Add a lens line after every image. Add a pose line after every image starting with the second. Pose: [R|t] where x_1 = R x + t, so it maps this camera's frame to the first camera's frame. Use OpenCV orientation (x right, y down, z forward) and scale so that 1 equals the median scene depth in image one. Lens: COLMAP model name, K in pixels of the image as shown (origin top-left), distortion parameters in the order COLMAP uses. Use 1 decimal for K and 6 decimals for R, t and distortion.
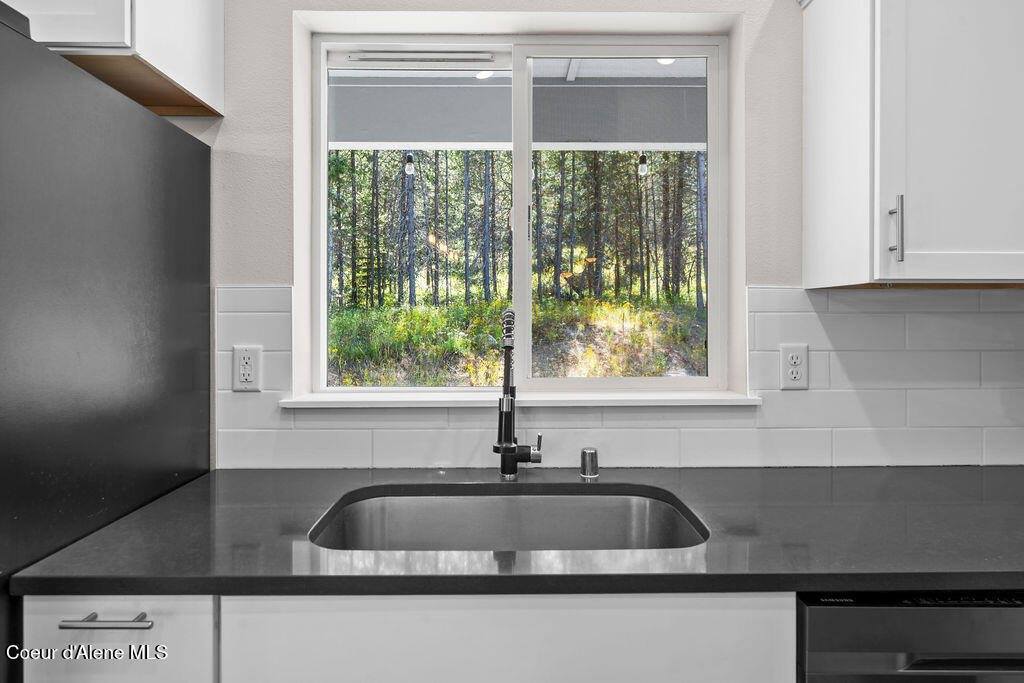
lens RADIAL K [[578.5, 0, 513.4], [0, 578.5, 332.9], [0, 0, 1]] dist [0.021423, -0.000799]
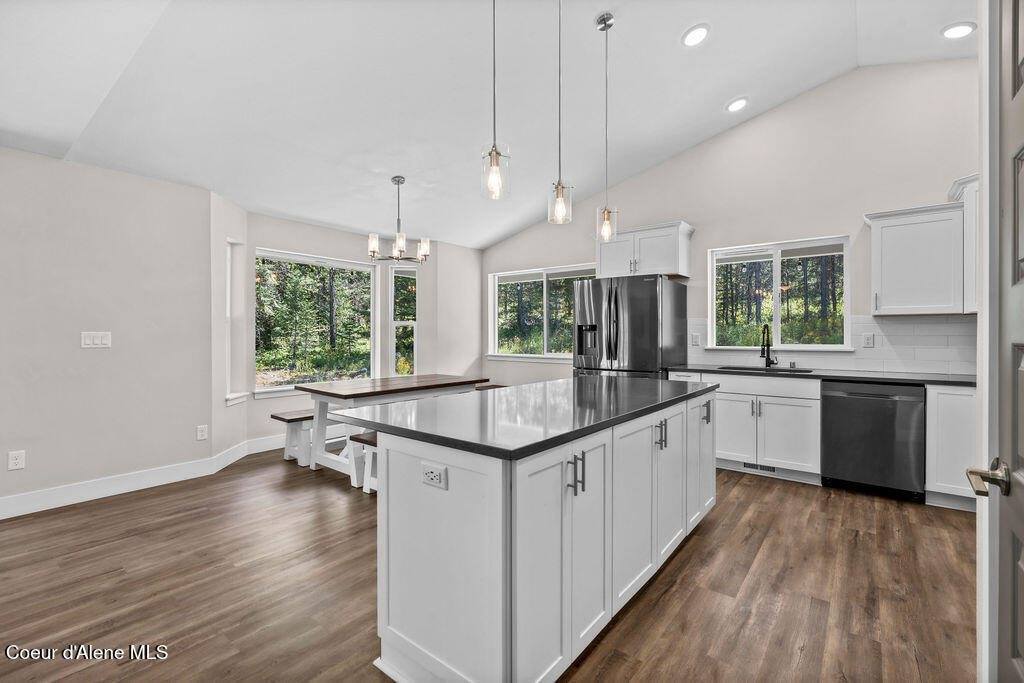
lens RADIAL K [[446.0, 0, 511.2], [0, 446.0, 334.5], [0, 0, 1]] dist [-0.007861, 0.000566]
pose [[0.771598, -0.001942, -0.636108, 0.428858], [-0.013255, 0.999729, -0.019130, 0.083615], [0.635973, 0.023193, 0.771363, -1.808312]]
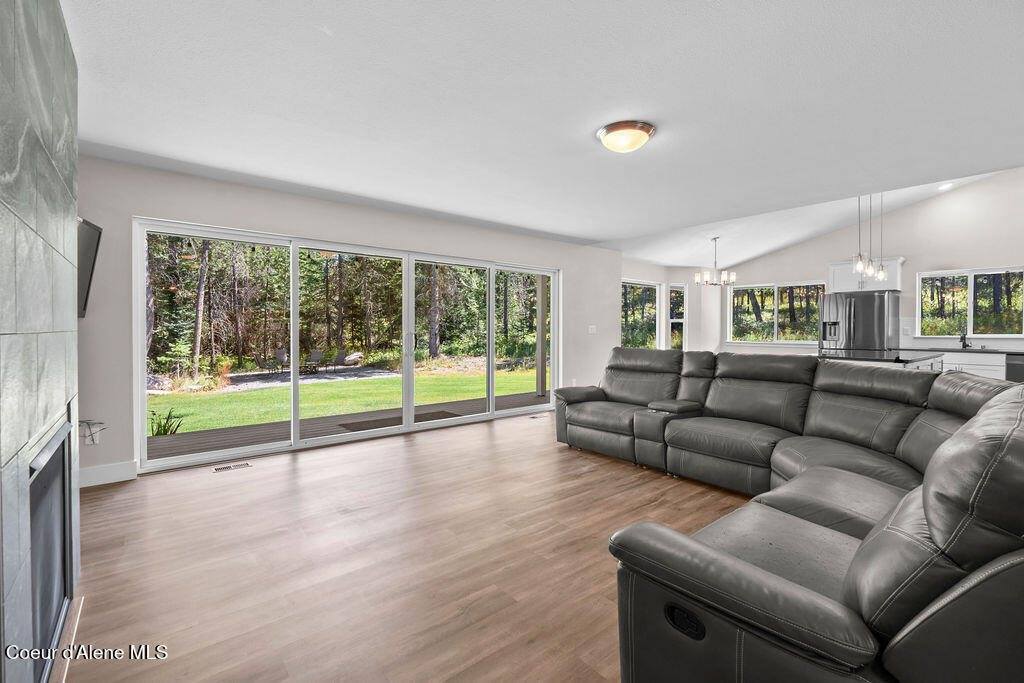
lens RADIAL K [[446.0, 0, 508.6], [0, 446.0, 338.9], [0, 0, 1]] dist [-0.007861, 0.000566]
pose [[0.618960, 0.016951, -0.785240, 0.528752], [-0.018837, 0.999800, 0.006734, 0.157030], [0.785197, 0.010623, 0.619155, -4.366194]]
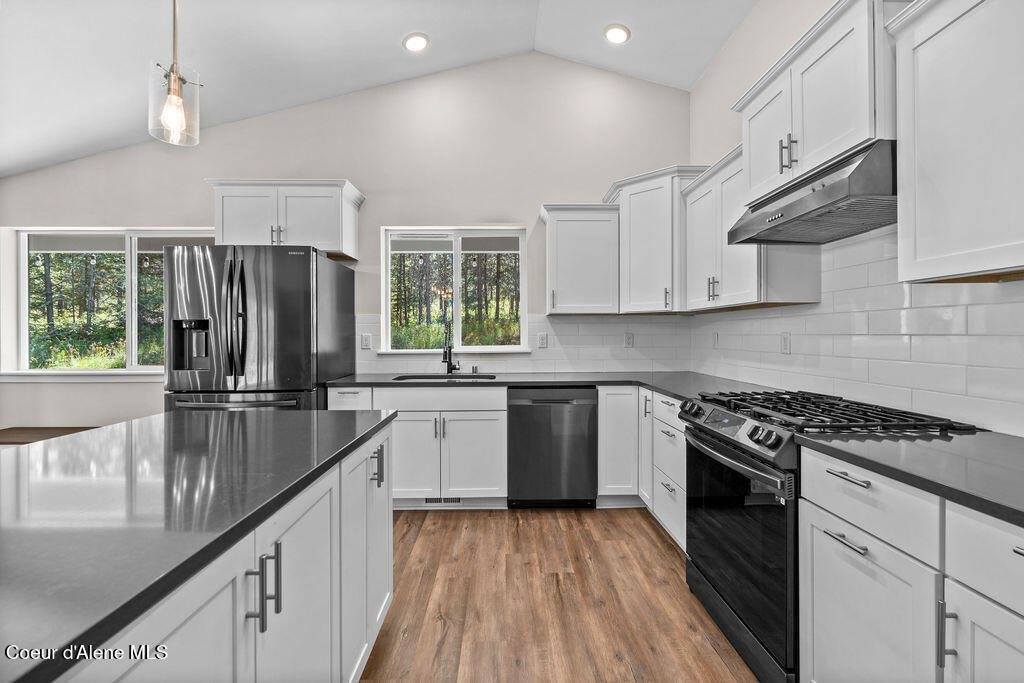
lens RADIAL K [[446.0, 0, 513.3], [0, 446.0, 336.2], [0, 0, 1]] dist [-0.007861, 0.000566]
pose [[0.999928, -0.005963, 0.010445, 0.248616], [0.006171, 0.999780, -0.020042, 0.068995], [-0.010324, 0.020105, 0.999745, -1.136883]]
